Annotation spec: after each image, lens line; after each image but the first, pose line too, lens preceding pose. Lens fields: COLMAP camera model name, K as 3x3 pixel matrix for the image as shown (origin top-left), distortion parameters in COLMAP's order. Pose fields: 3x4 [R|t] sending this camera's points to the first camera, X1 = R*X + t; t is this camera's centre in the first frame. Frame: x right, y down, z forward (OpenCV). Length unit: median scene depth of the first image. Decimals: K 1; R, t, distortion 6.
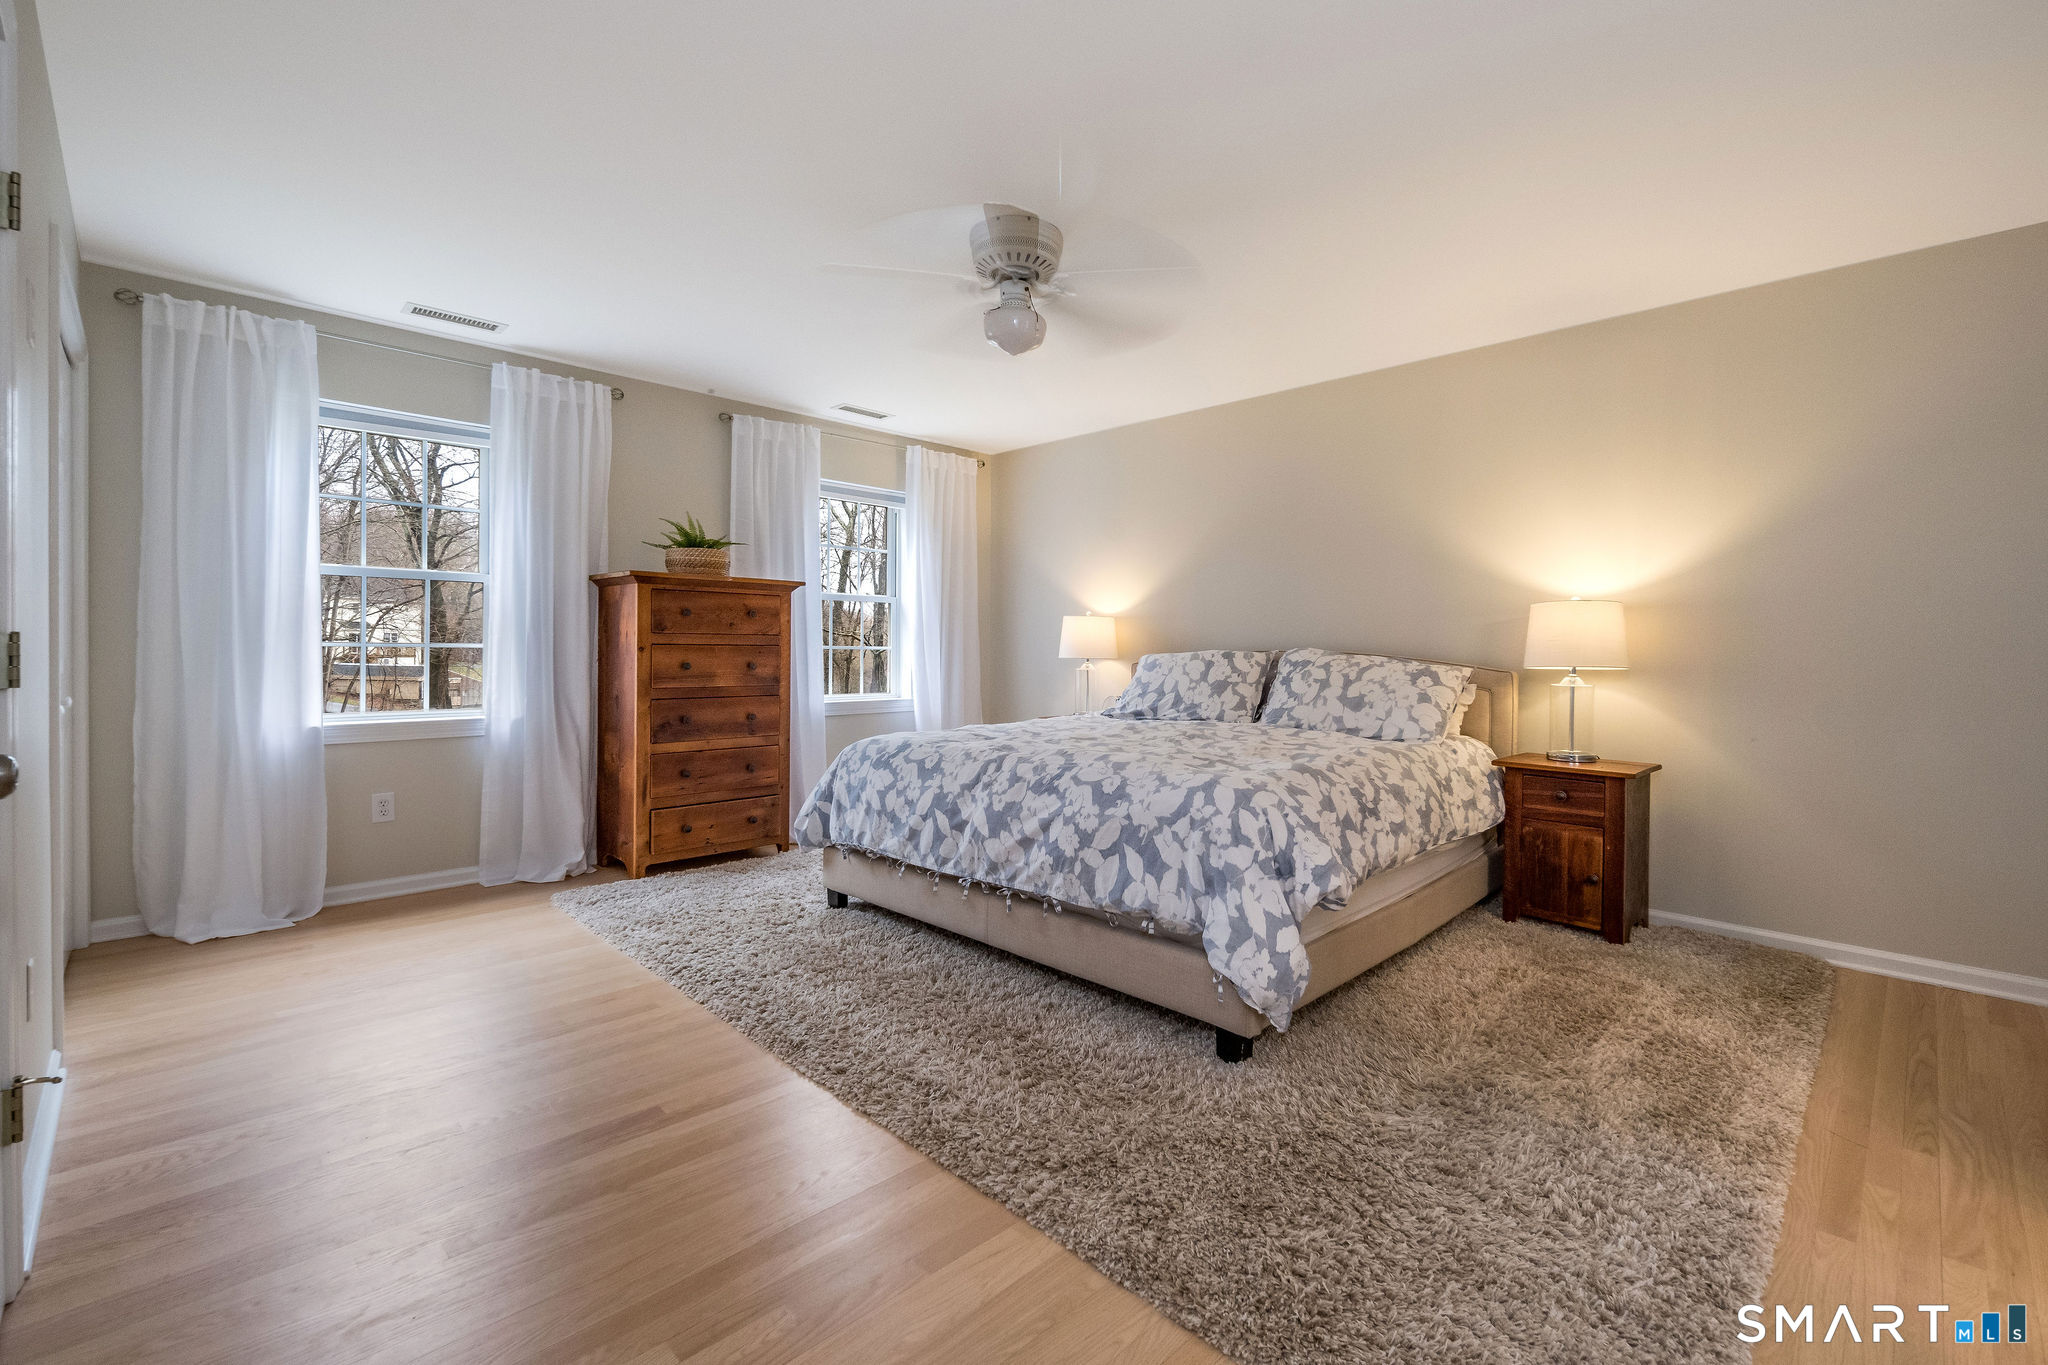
lens RADIAL K [[876.3, 0, 957.5], [0, 876.3, 675.1], [0, 0, 1]] dist [0.001641, 0.000066]
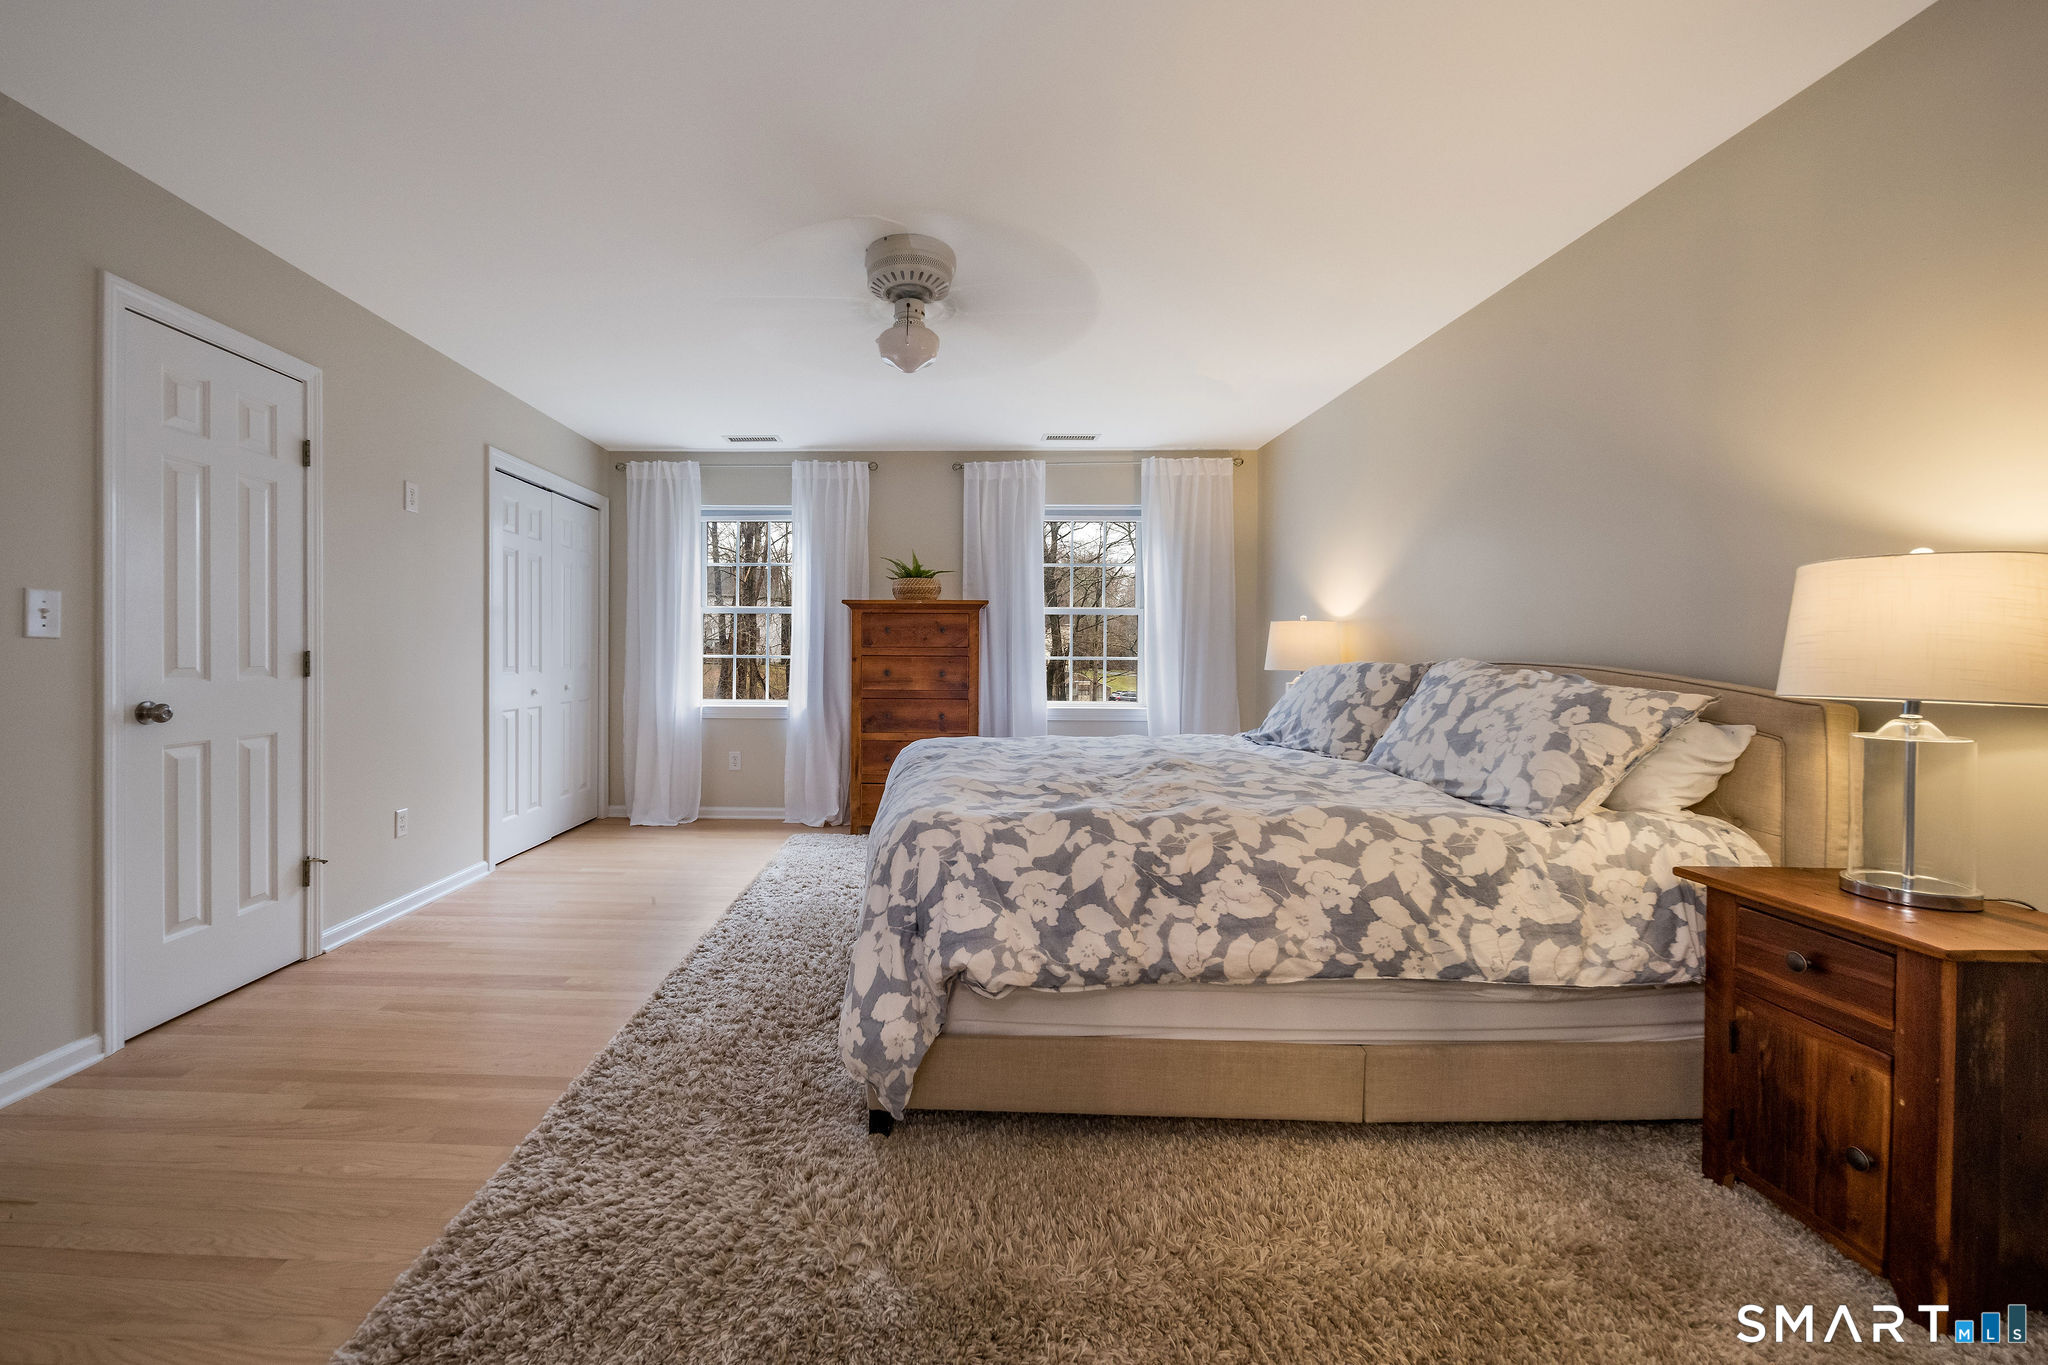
lens RADIAL K [[772.2, 0, 1027.2], [0, 772.2, 672.3], [0, 0, 1]] dist [-0.002978, -0.000376]
pose [[0.709991, 0.012648, -0.704098, 0.633110], [-0.021641, 0.999758, -0.003863, -0.011360], [0.703879, 0.017980, 0.710093, 0.363970]]
